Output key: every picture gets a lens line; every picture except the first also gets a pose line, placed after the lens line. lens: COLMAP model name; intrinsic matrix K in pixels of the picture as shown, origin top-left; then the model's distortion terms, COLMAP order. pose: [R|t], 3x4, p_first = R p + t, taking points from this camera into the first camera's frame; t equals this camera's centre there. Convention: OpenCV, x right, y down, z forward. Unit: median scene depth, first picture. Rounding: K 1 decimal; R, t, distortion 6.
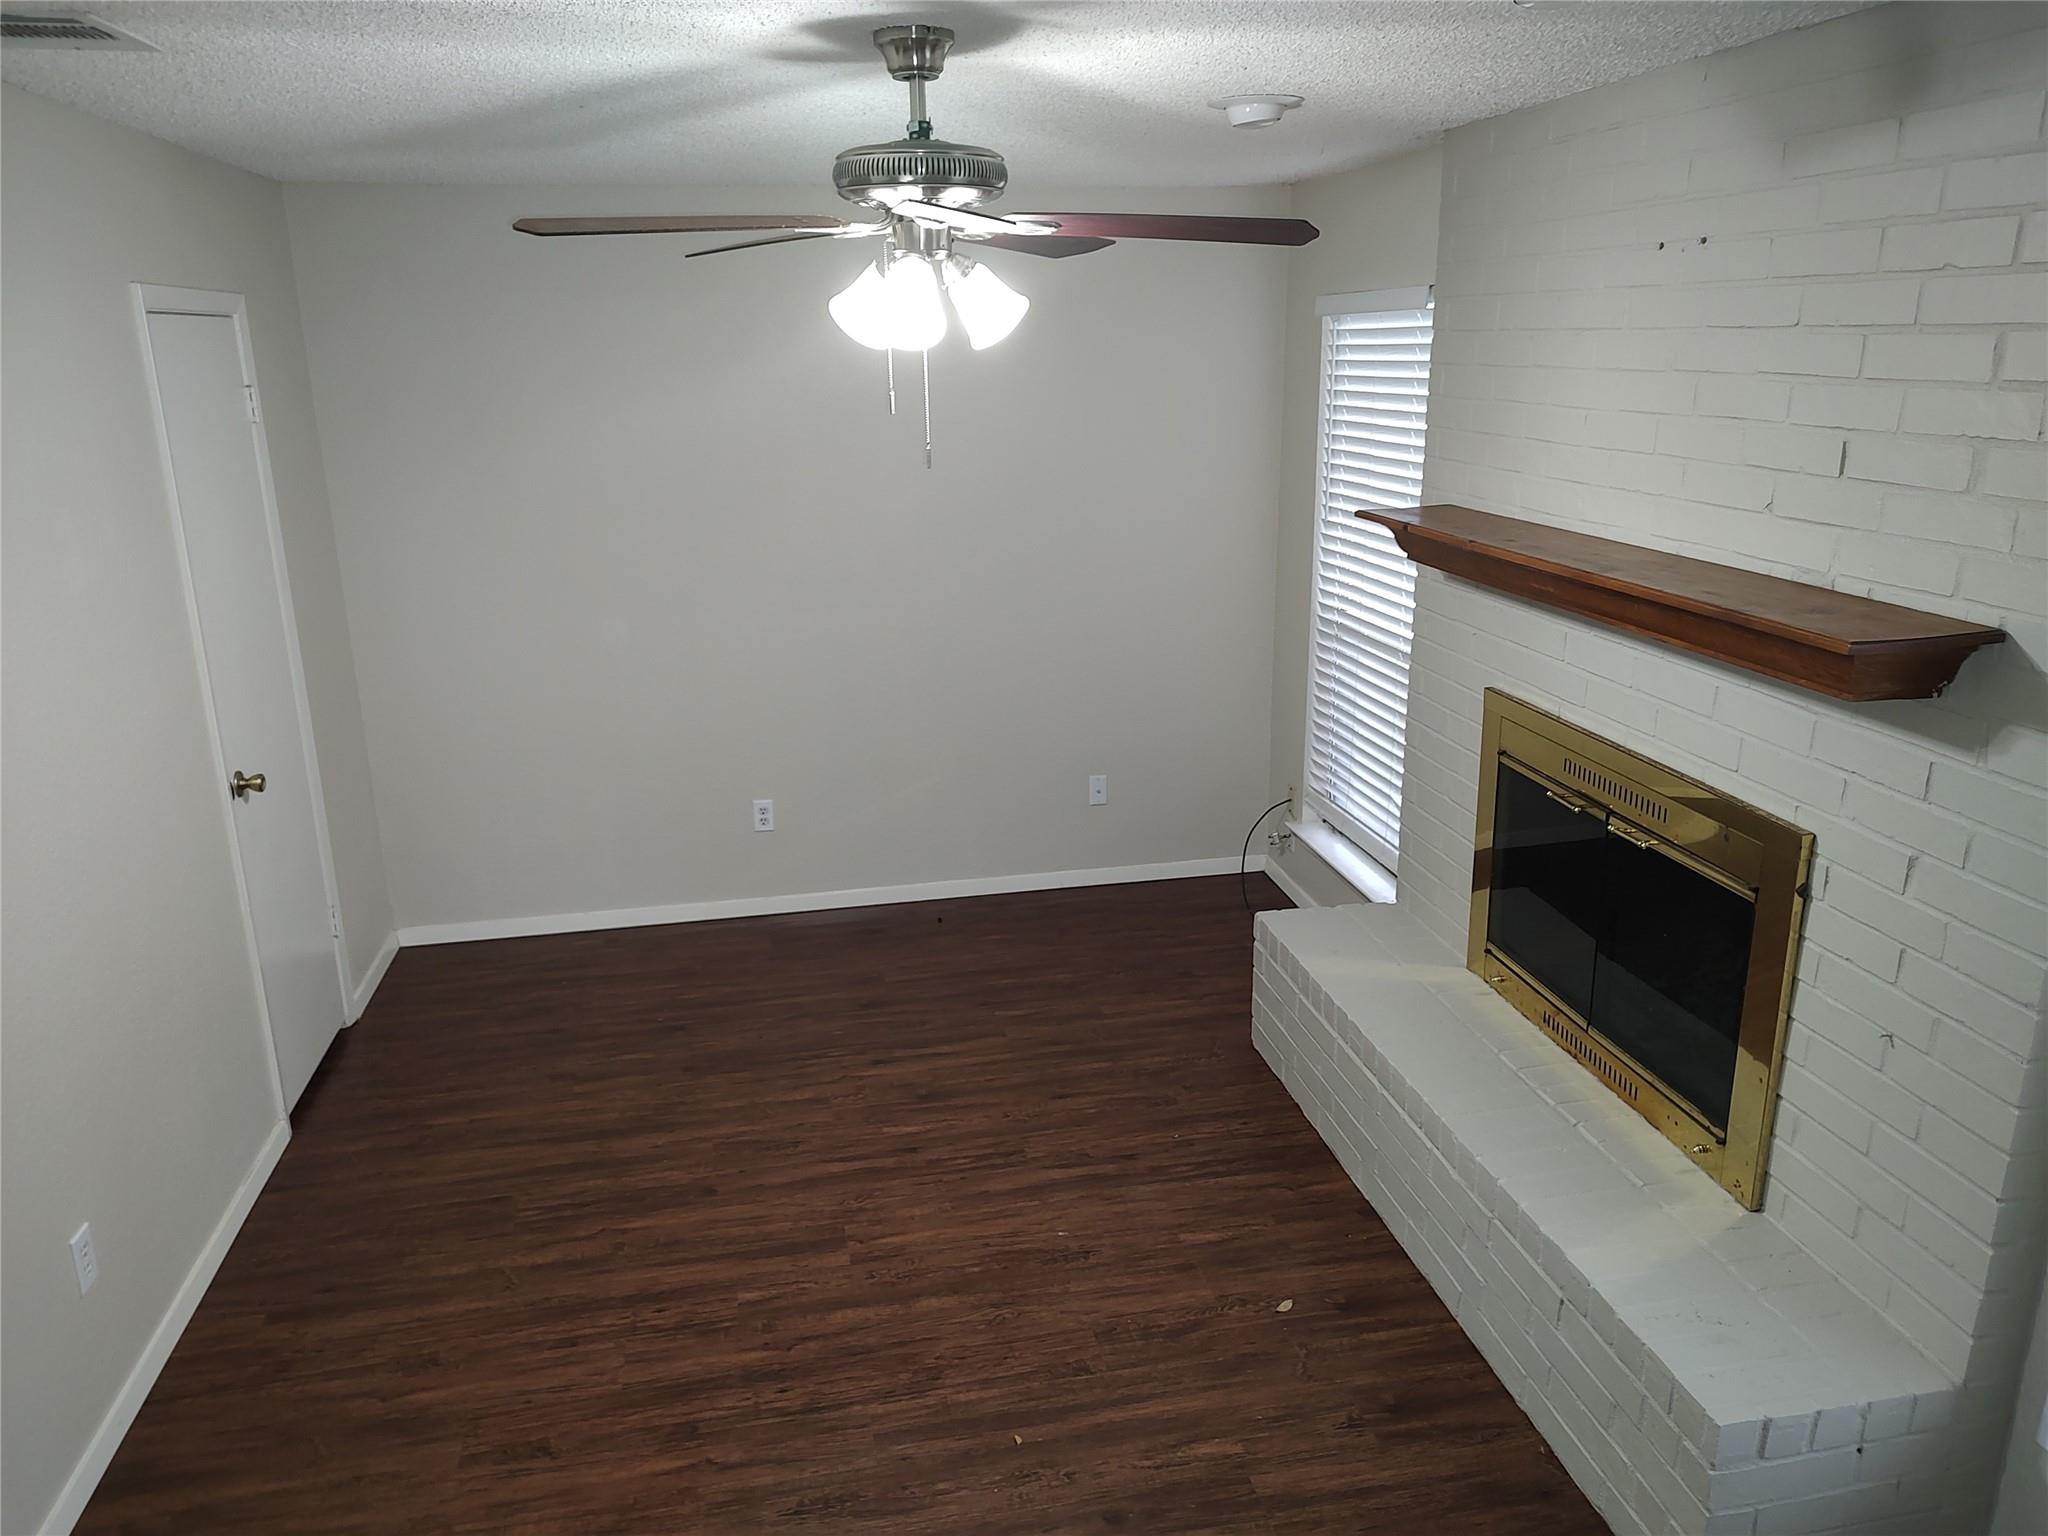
lens RADIAL K [[1459.0, 0, 1025.9], [0, 1459.0, 765.1], [0, 0, 1]] dist [0.024182, -0.011771]
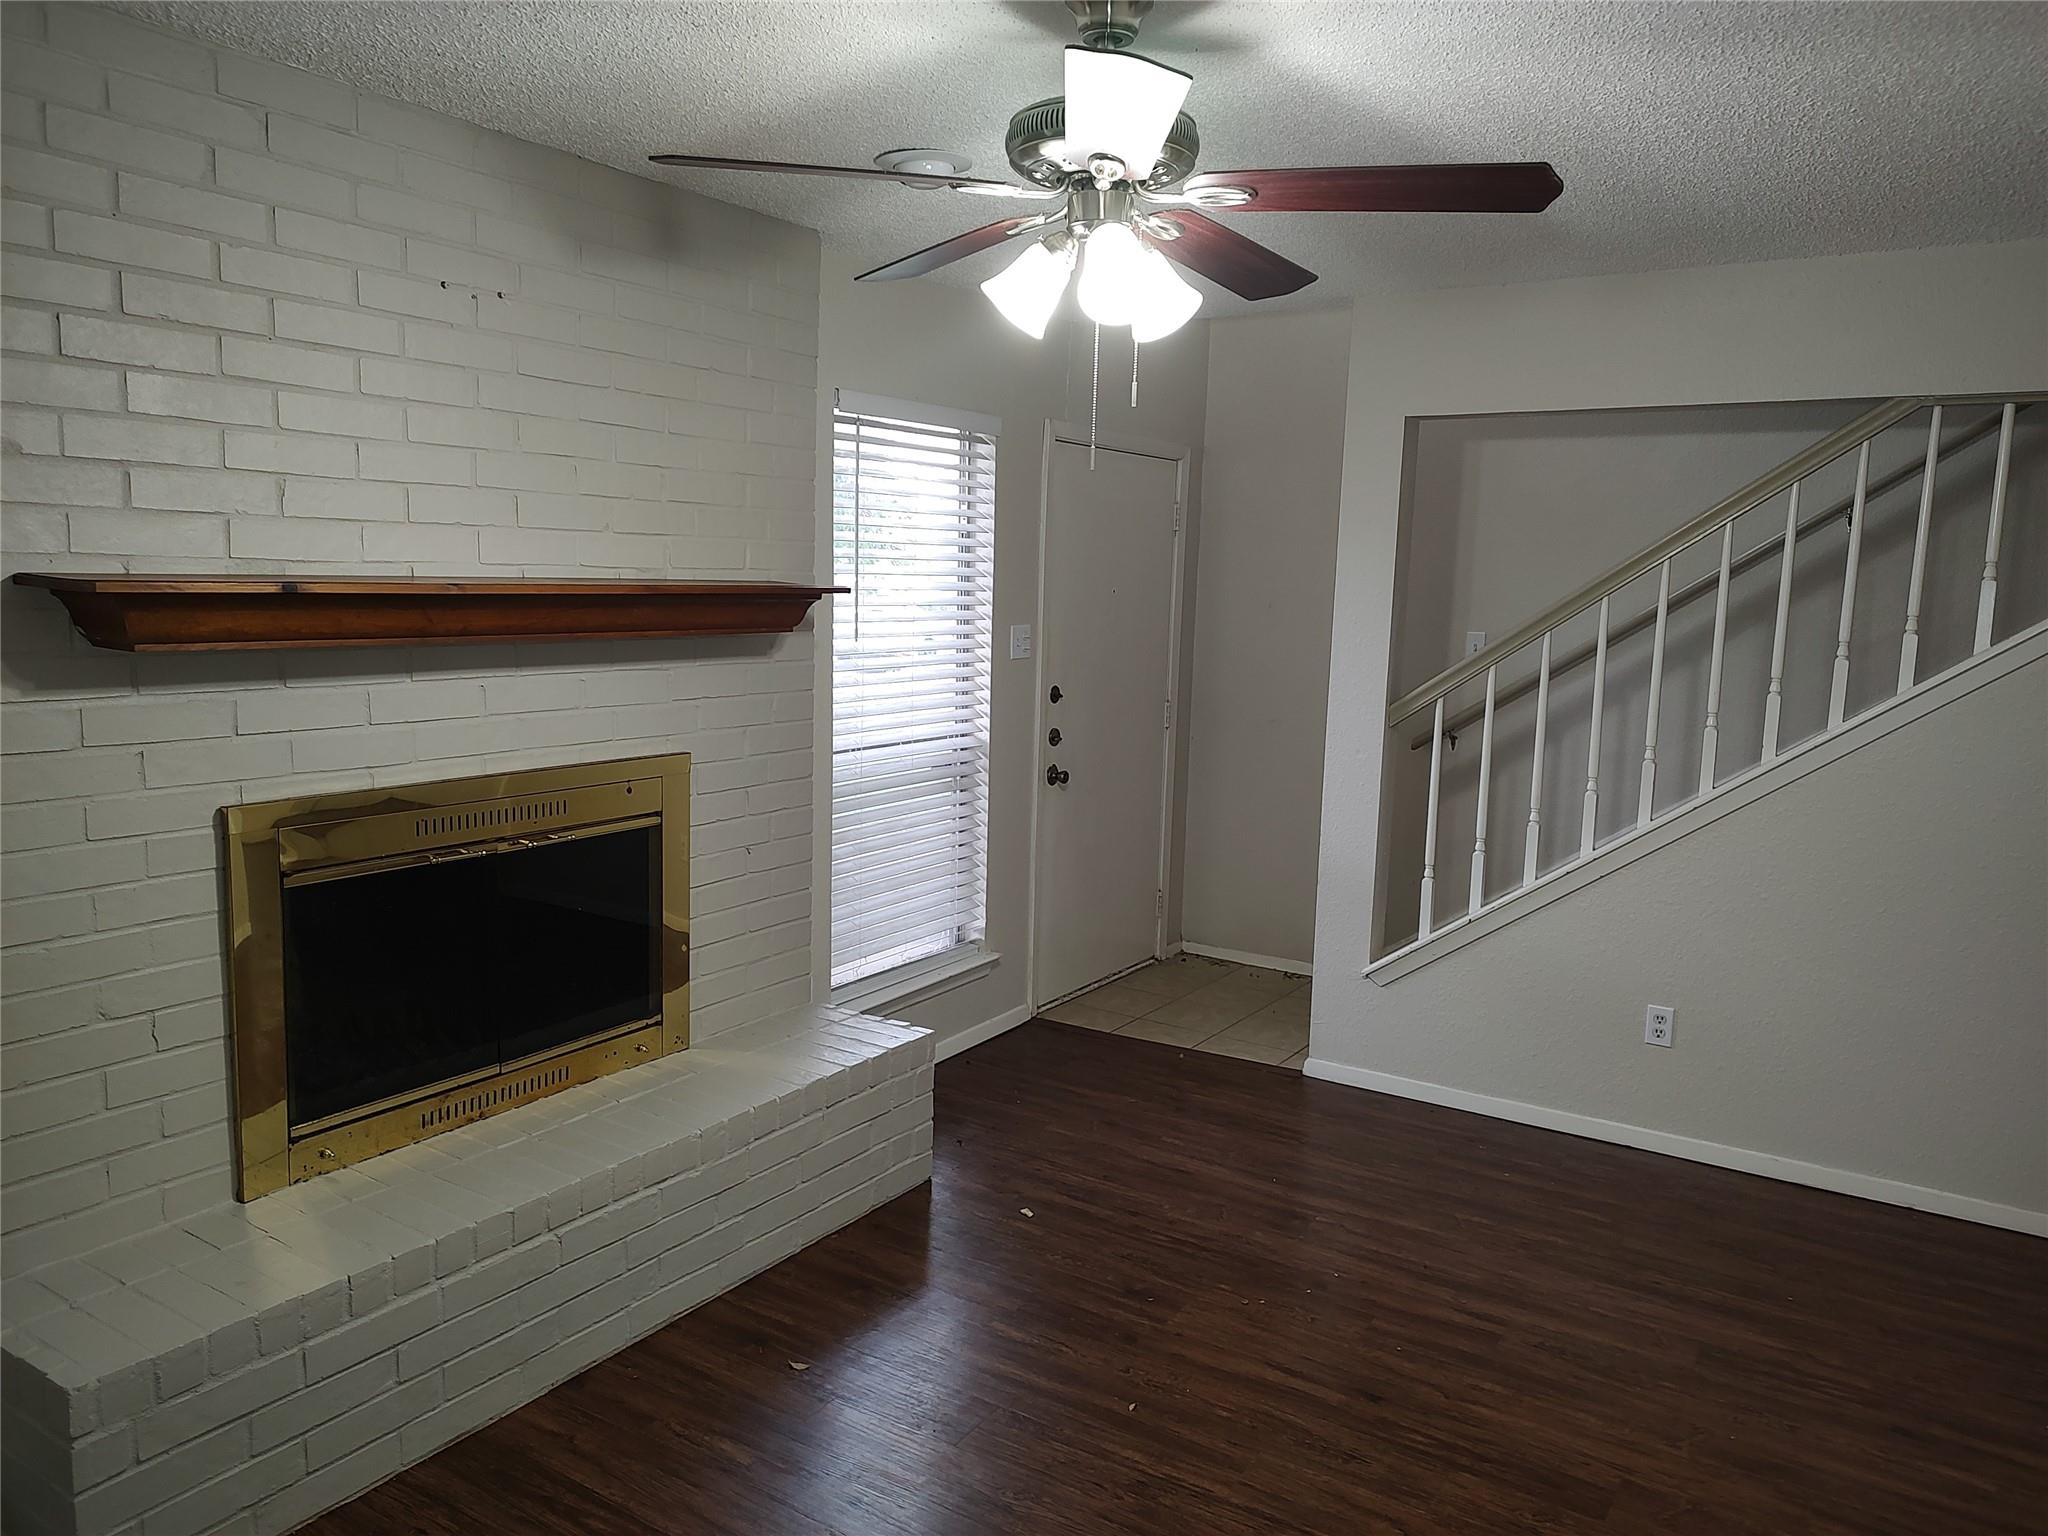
lens RADIAL K [[1459.0, 0, 1024.4], [0, 1459.0, 769.9], [0, 0, 1]] dist [0.024182, -0.011771]
pose [[-0.717266, -0.098437, 0.689812, -0.595433], [0.183846, 0.928157, 0.323612, -0.293837], [-0.672109, 0.358936, -0.647638, 1.497183]]
